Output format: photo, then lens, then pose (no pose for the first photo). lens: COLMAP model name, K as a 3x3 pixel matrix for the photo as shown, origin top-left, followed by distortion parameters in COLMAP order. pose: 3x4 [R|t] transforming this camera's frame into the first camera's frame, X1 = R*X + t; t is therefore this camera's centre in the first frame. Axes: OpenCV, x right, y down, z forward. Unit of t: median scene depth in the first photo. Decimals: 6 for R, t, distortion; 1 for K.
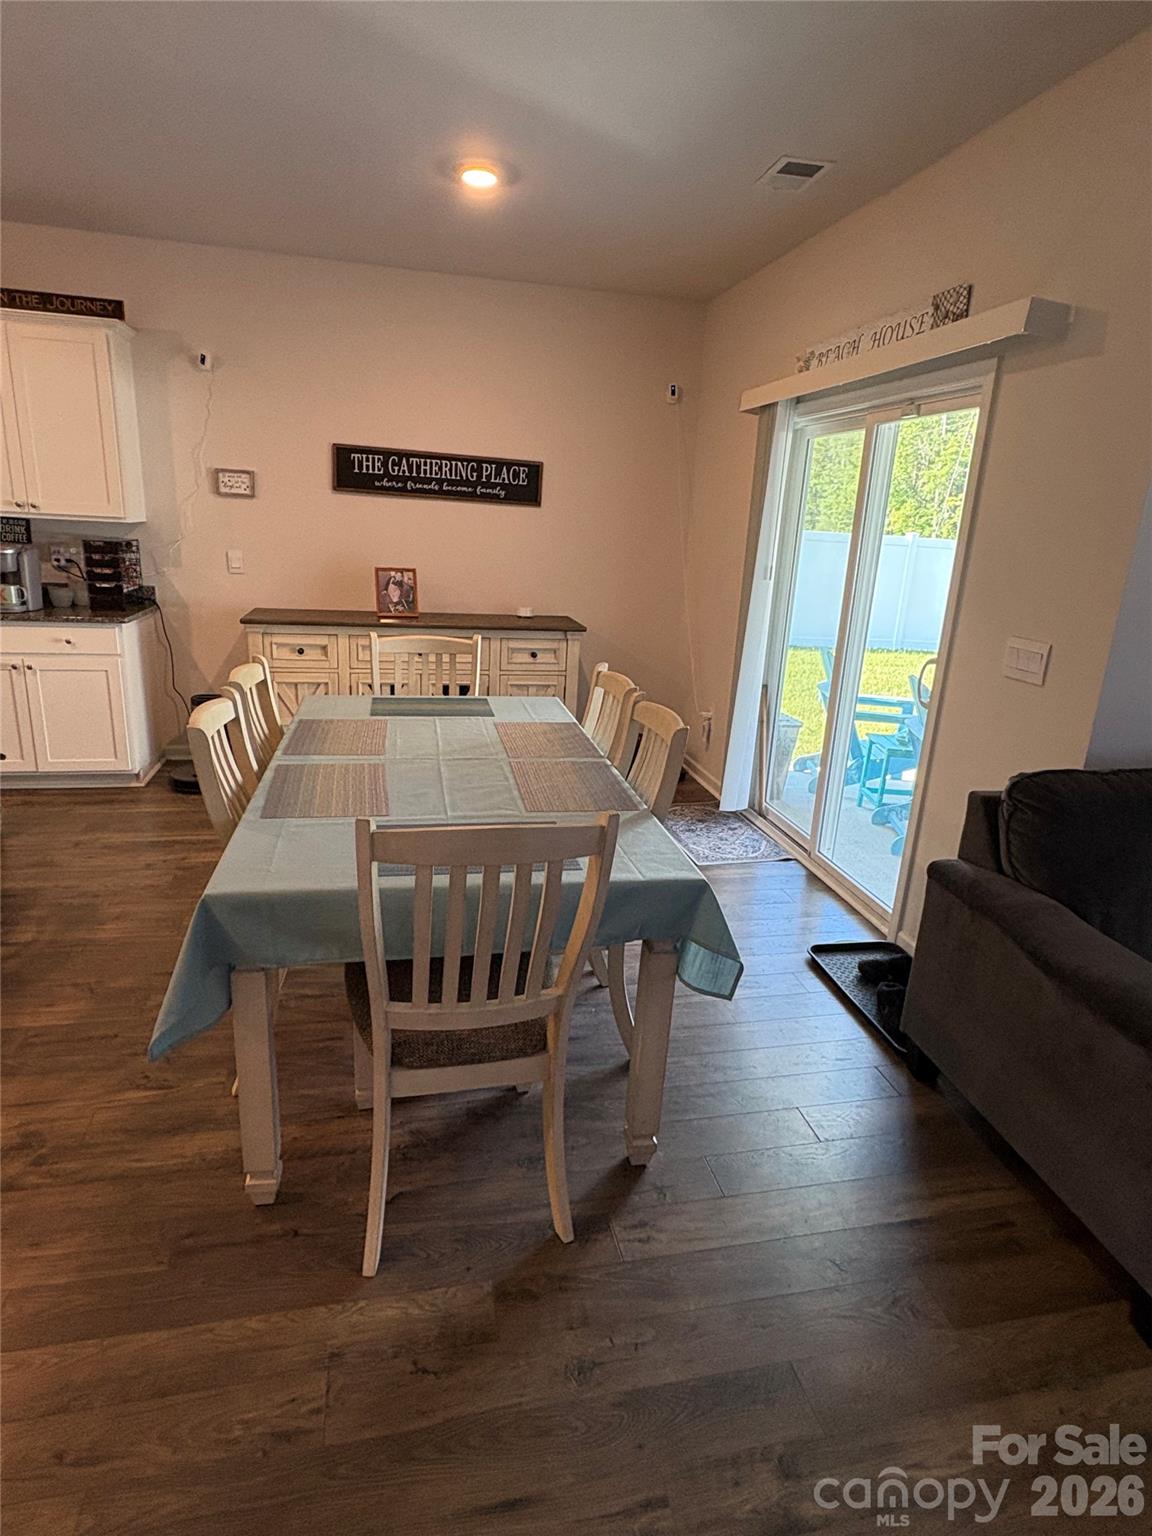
lens RADIAL K [[844.6, 0, 581.2], [0, 844.6, 761.3], [0, 0, 1]] dist [-0.005340, 0.006022]
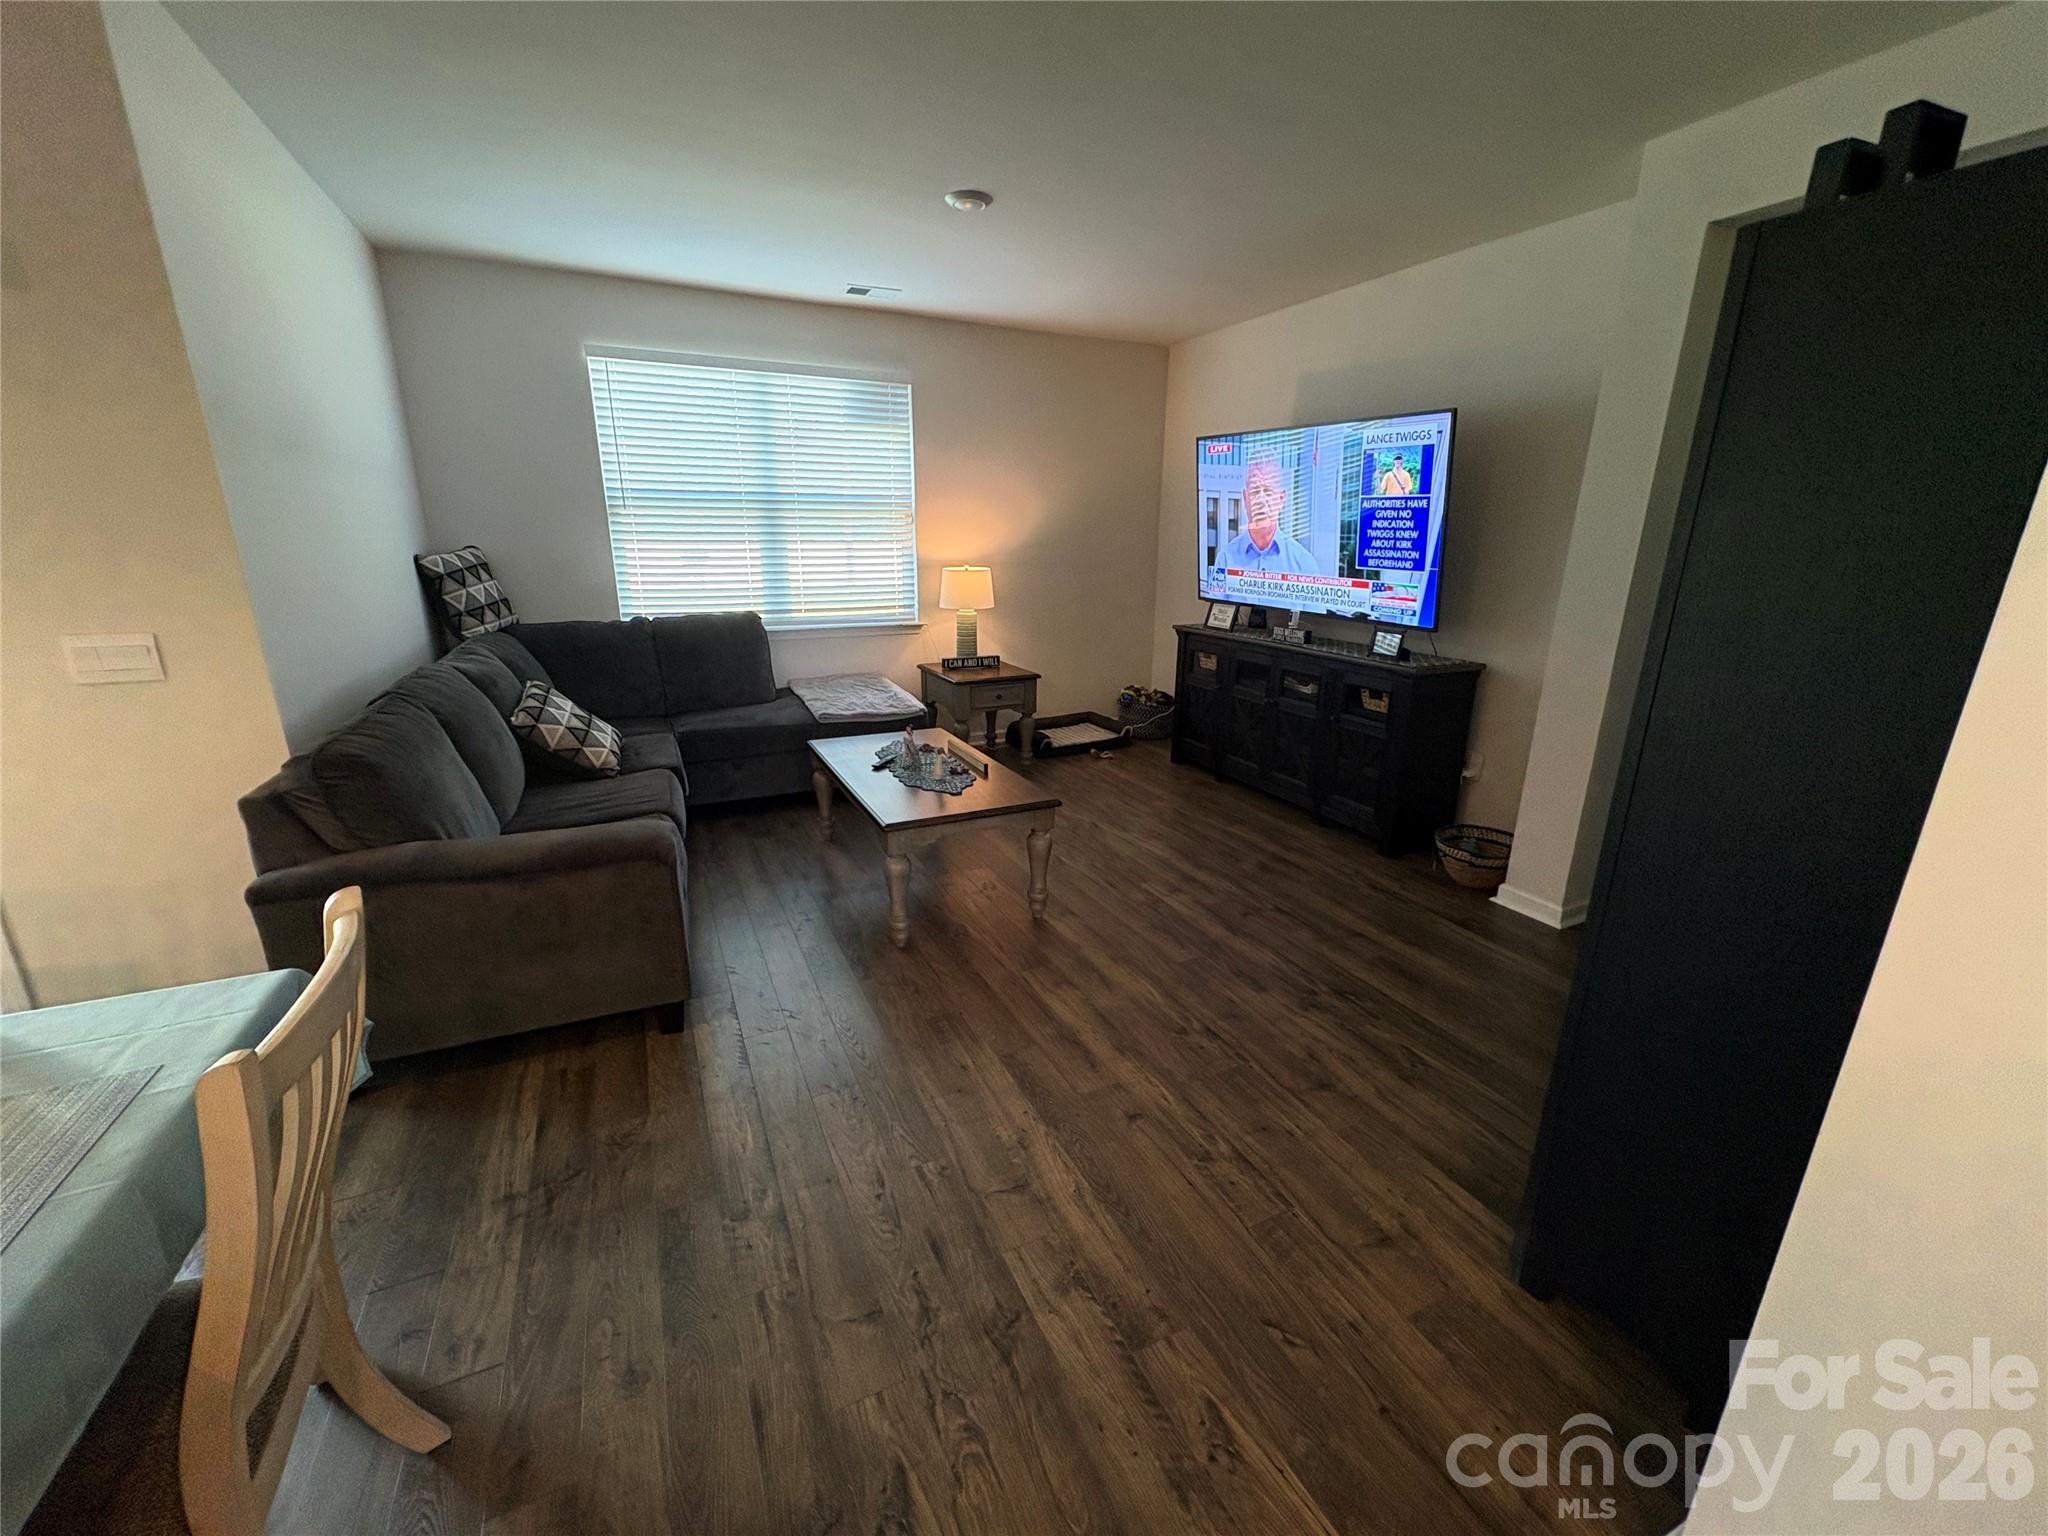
lens RADIAL K [[812.0, 0, 1029.0], [0, 812.0, 757.1], [0, 0, 1]] dist [-0.001626, -0.000092]
pose [[-0.232642, -0.306663, 0.922949, -0.714036], [0.248064, 0.898889, 0.361196, -0.151839], [-0.940395, 0.312980, -0.133047, 0.436010]]
